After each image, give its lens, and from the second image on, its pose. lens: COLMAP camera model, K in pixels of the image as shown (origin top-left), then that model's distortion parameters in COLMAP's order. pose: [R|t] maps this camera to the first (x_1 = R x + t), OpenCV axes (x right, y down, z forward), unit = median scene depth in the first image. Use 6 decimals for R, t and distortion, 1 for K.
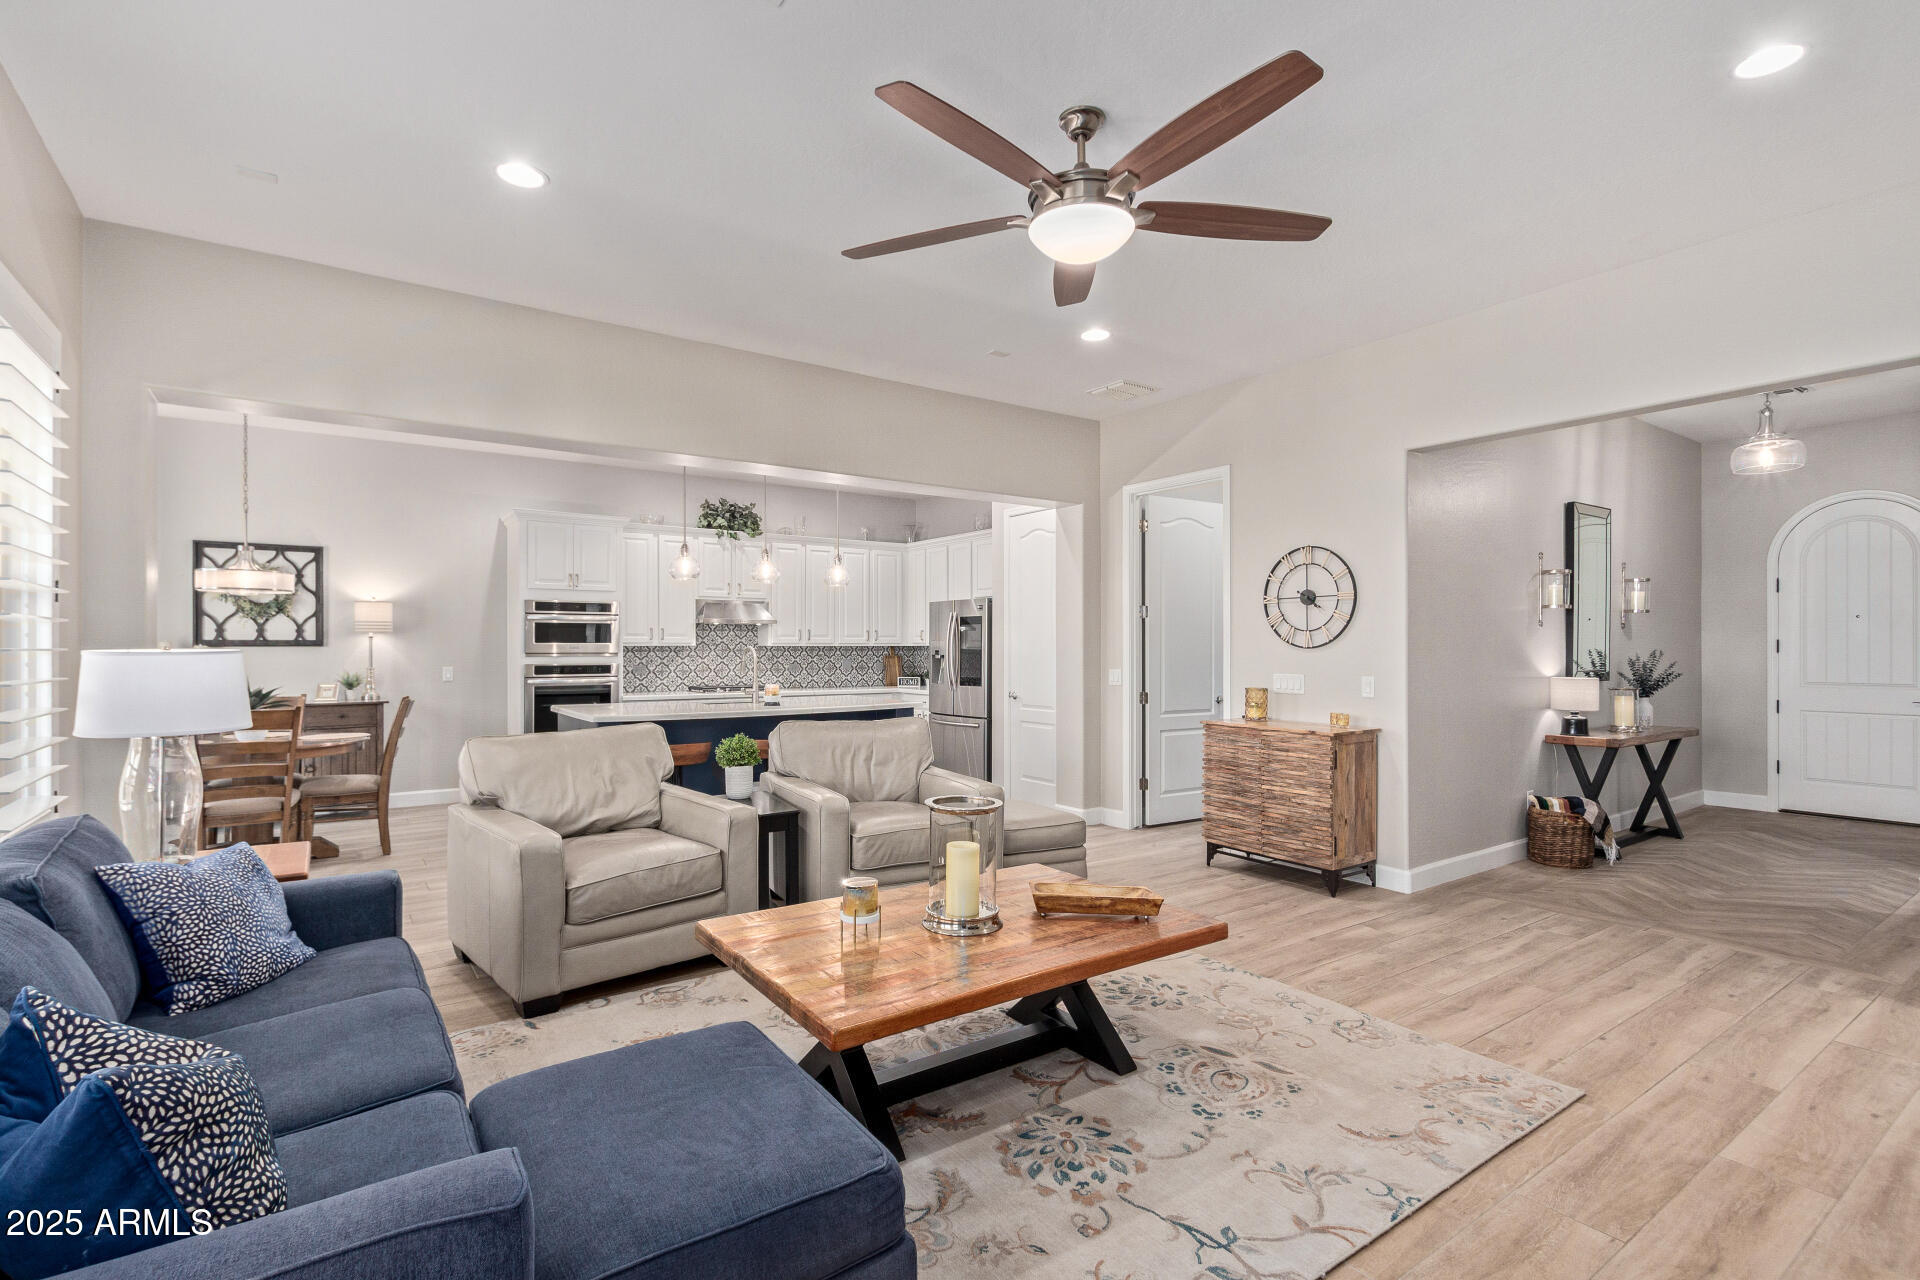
lens RADIAL K [[892.5, 0, 946.0], [0, 892.5, 642.7], [0, 0, 1]] dist [0.003218, -0.000843]
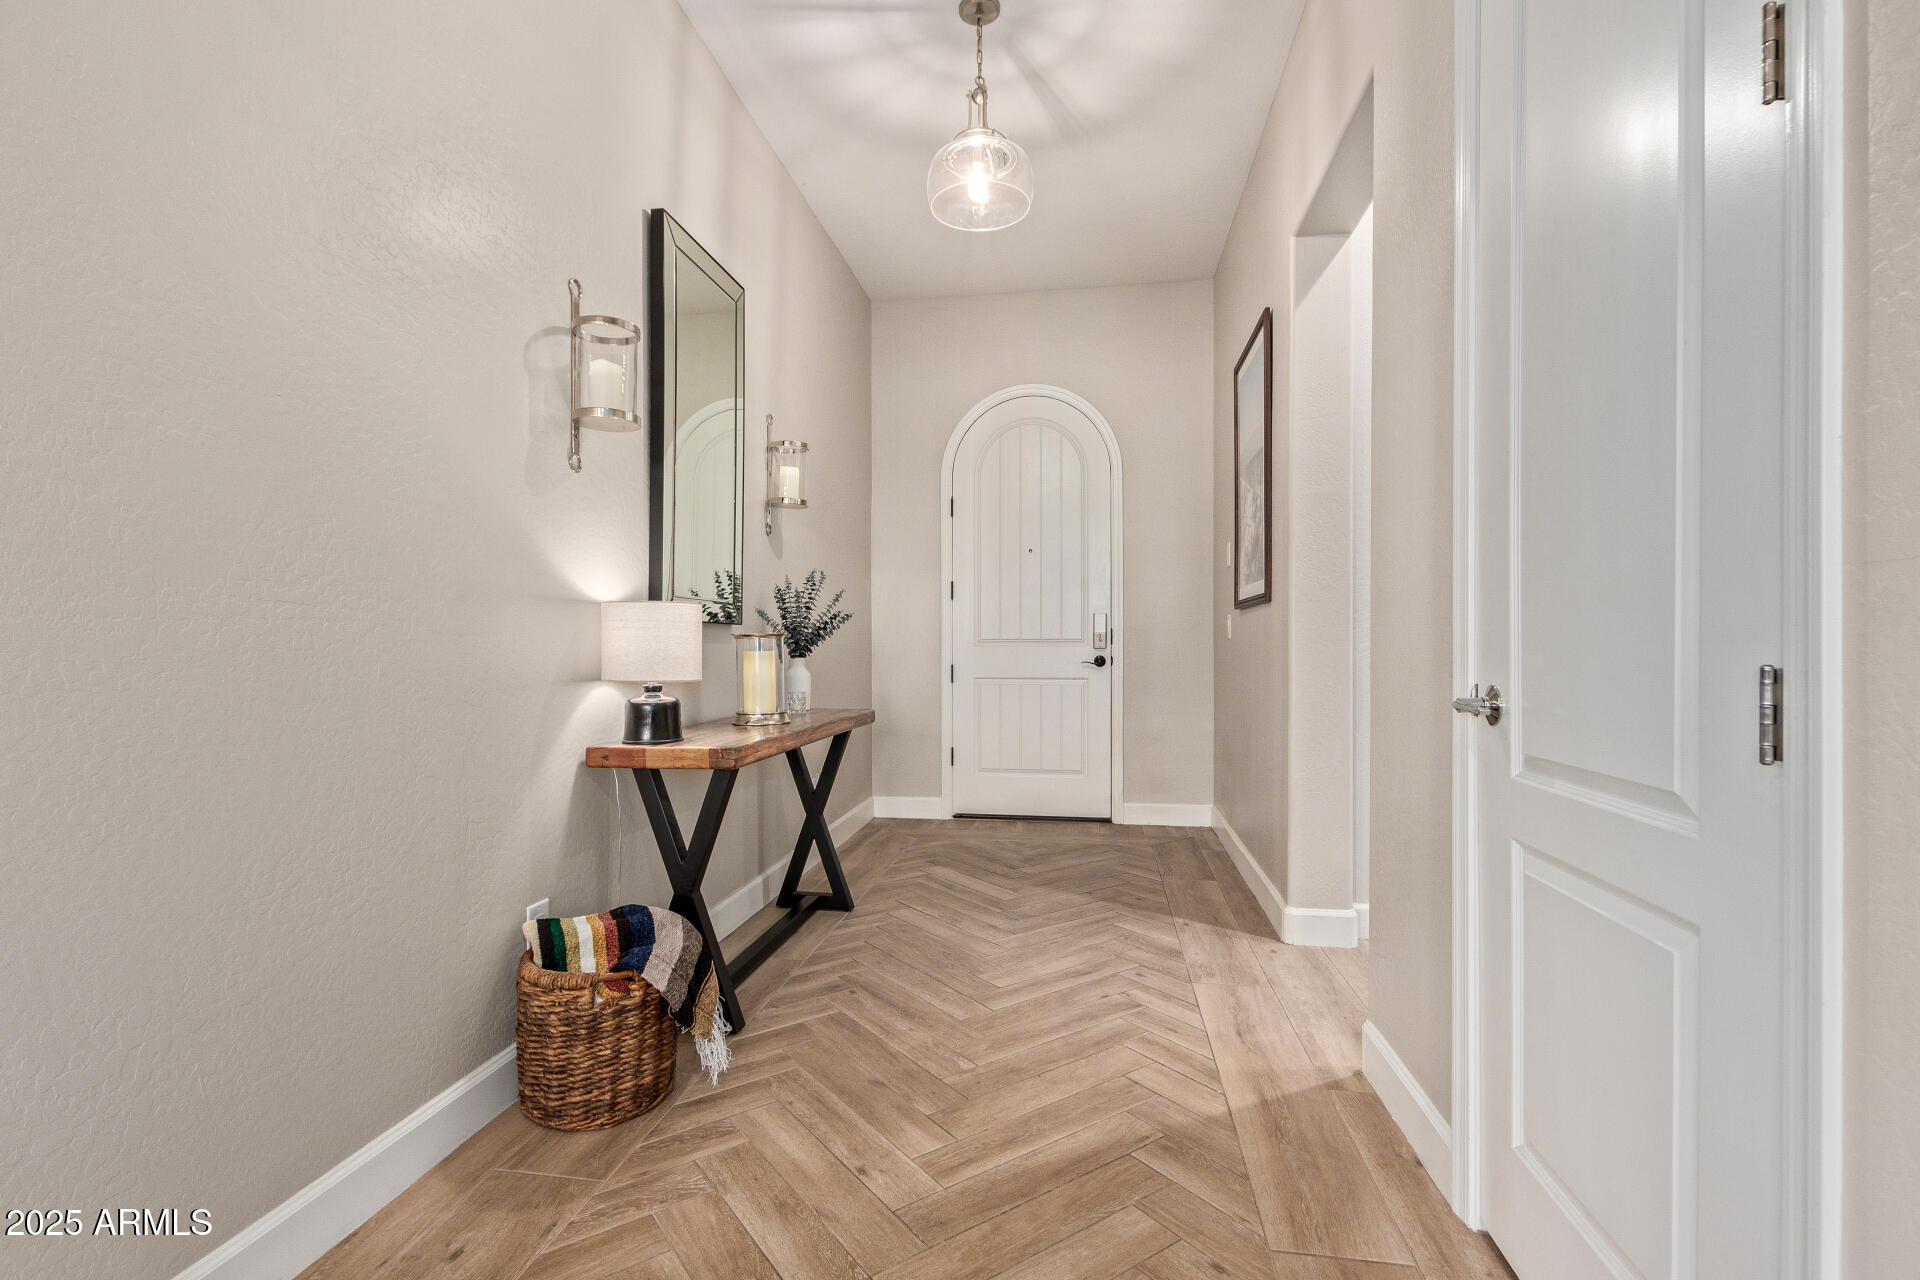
lens RADIAL K [[898.6, 0, 951.8], [0, 898.6, 650.3], [0, 0, 1]] dist [0.008119, 0.000453]
pose [[0.691846, -0.004148, 0.722033, 0.484774], [-0.001446, 0.999974, 0.007130, 0.056150], [-0.722043, -0.005976, 0.691822, 0.595725]]
